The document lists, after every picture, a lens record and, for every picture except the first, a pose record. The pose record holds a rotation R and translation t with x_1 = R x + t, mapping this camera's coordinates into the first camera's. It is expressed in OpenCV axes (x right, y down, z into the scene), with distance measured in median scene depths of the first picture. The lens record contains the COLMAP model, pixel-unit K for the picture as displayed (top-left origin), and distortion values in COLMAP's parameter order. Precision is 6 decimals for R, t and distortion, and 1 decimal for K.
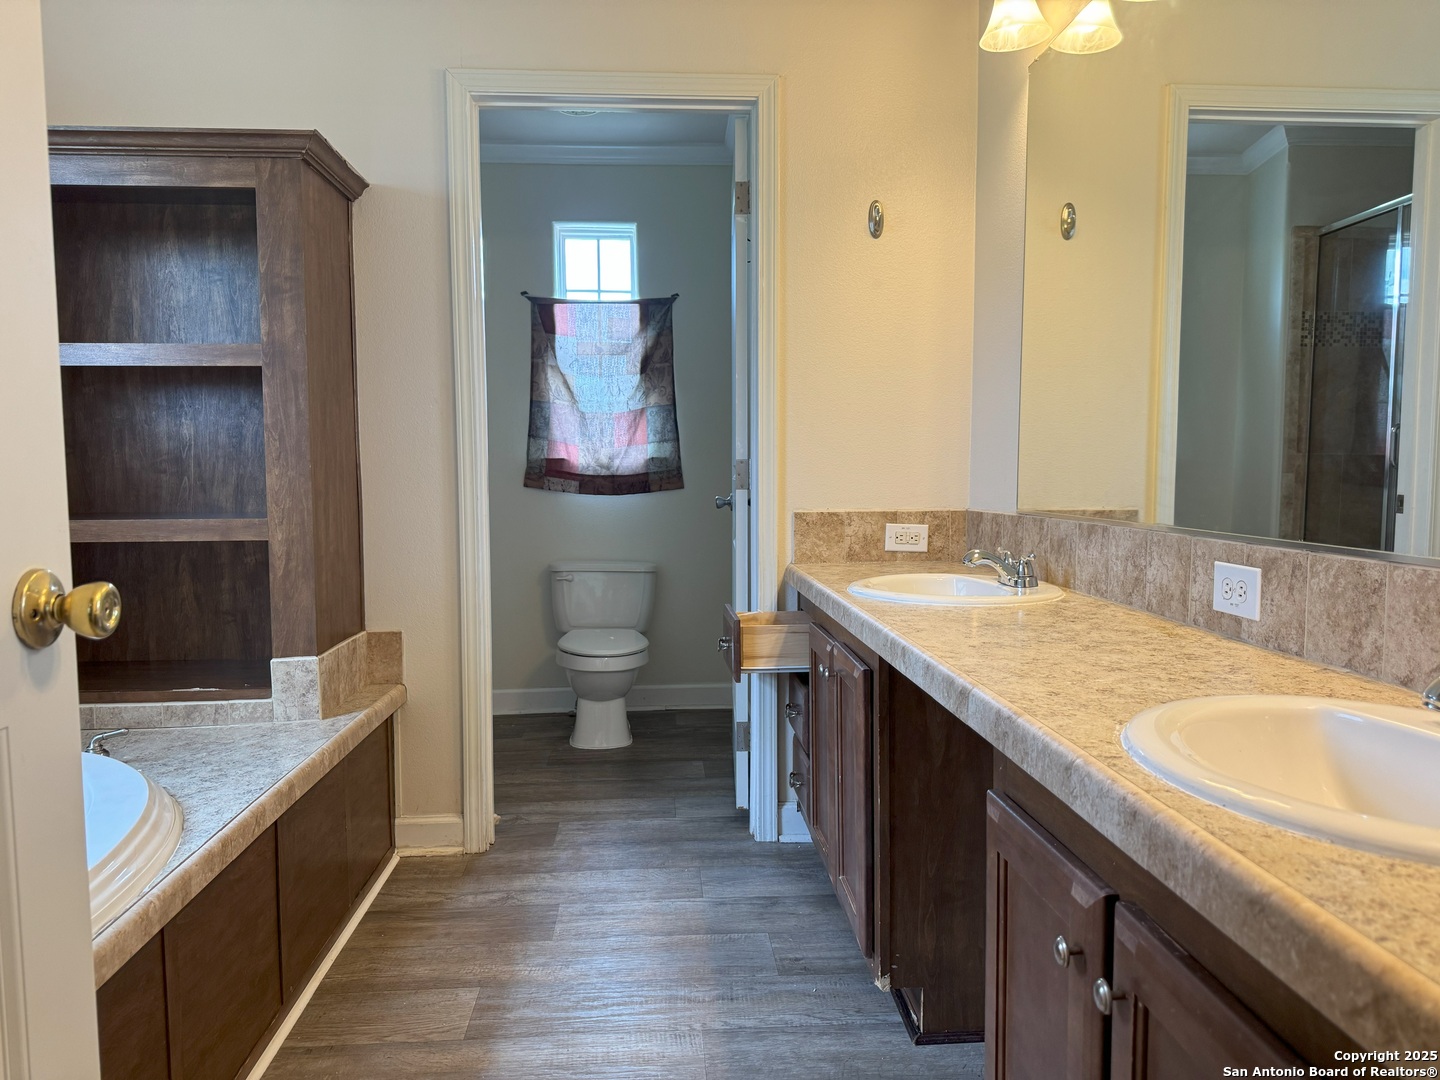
lens RADIAL K [[1028.0, 0, 721.8], [0, 1028.0, 546.7], [0, 0, 1]] dist [-0.001560, -0.011026]
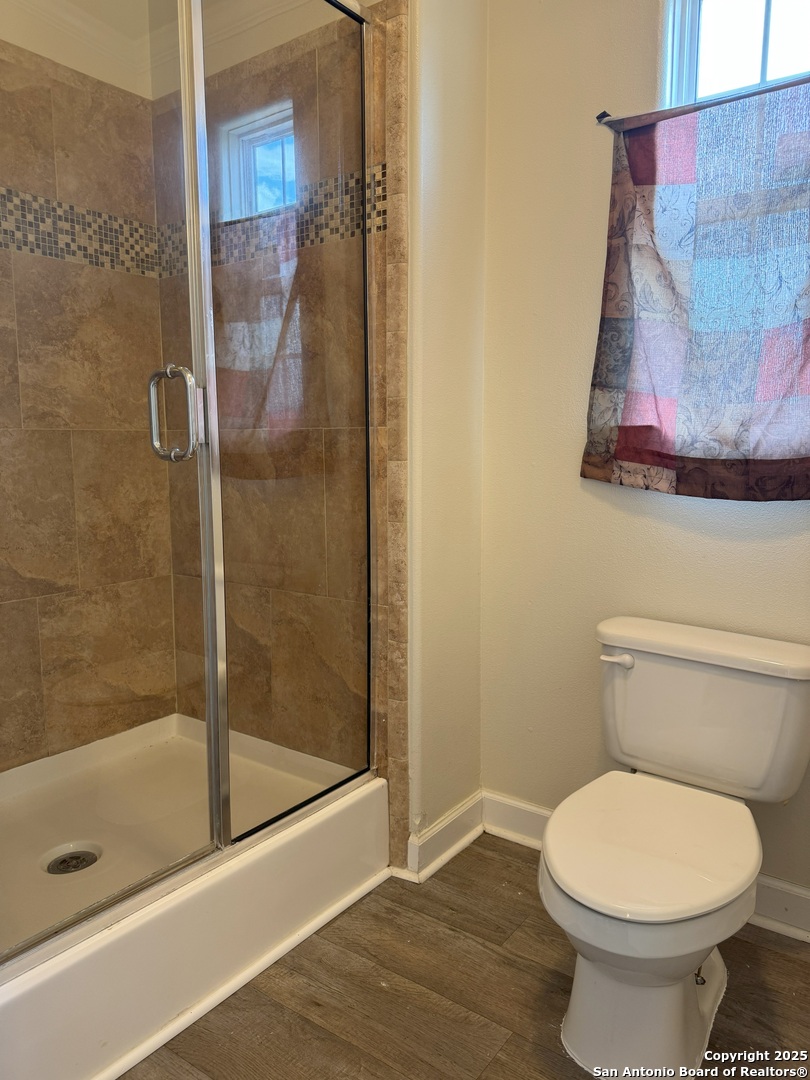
lens RADIAL K [[771.0, 0, 405.8], [0, 771.0, 547.8], [0, 0, 1]] dist [-0.001560, -0.011026]
pose [[0.766531, 0.089410, -0.635953, 0.004978], [-0.045731, 0.995347, 0.084817, -0.051506], [0.640577, -0.035932, 0.767053, 0.617543]]
